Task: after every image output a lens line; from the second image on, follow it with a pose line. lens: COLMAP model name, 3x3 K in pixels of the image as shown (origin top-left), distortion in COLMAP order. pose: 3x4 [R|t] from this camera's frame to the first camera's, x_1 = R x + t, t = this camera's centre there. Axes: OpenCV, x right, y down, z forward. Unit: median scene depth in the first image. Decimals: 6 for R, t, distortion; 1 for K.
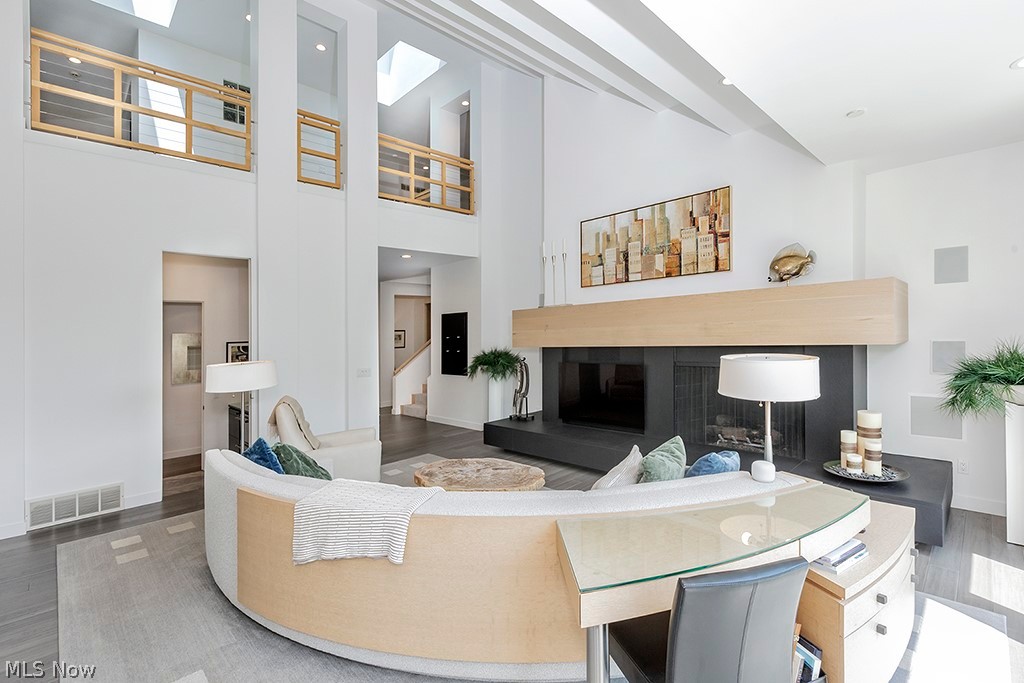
lens RADIAL K [[466.6, 0, 502.6], [0, 466.6, 346.9], [0, 0, 1]] dist [0.000184, -0.000429]
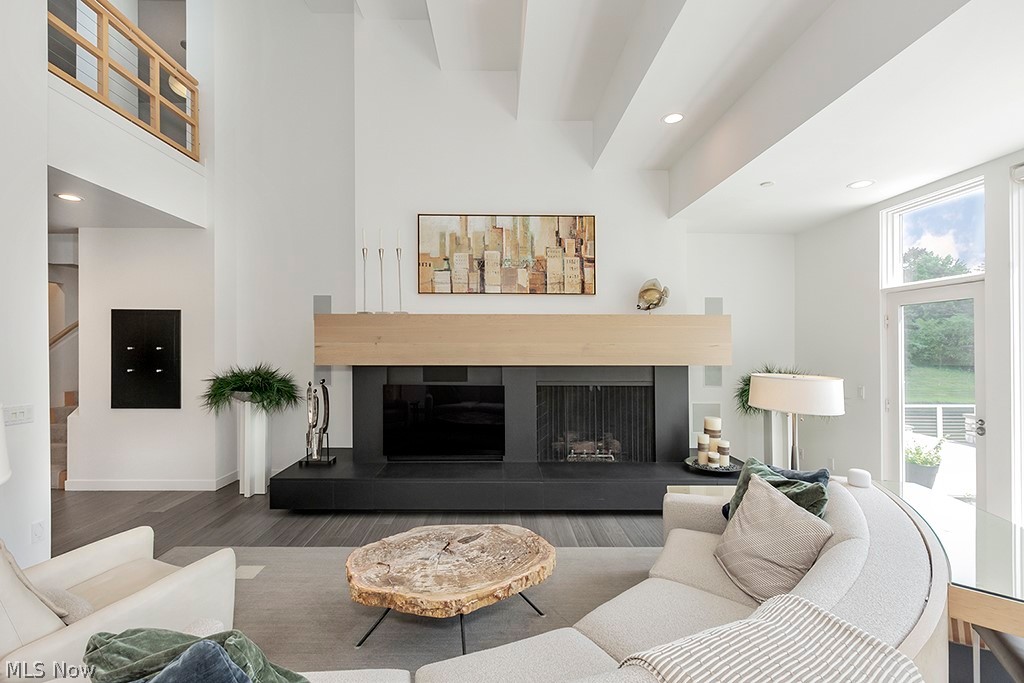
lens RADIAL K [[466.6, 0, 491.3], [0, 466.6, 360.4], [0, 0, 1]] dist [0.000184, -0.000429]
pose [[0.681704, 0.011210, 0.731543, -0.384915], [-0.005455, 0.999933, -0.010239, -0.001372], [-0.731608, 0.002990, 0.681719, 0.380798]]
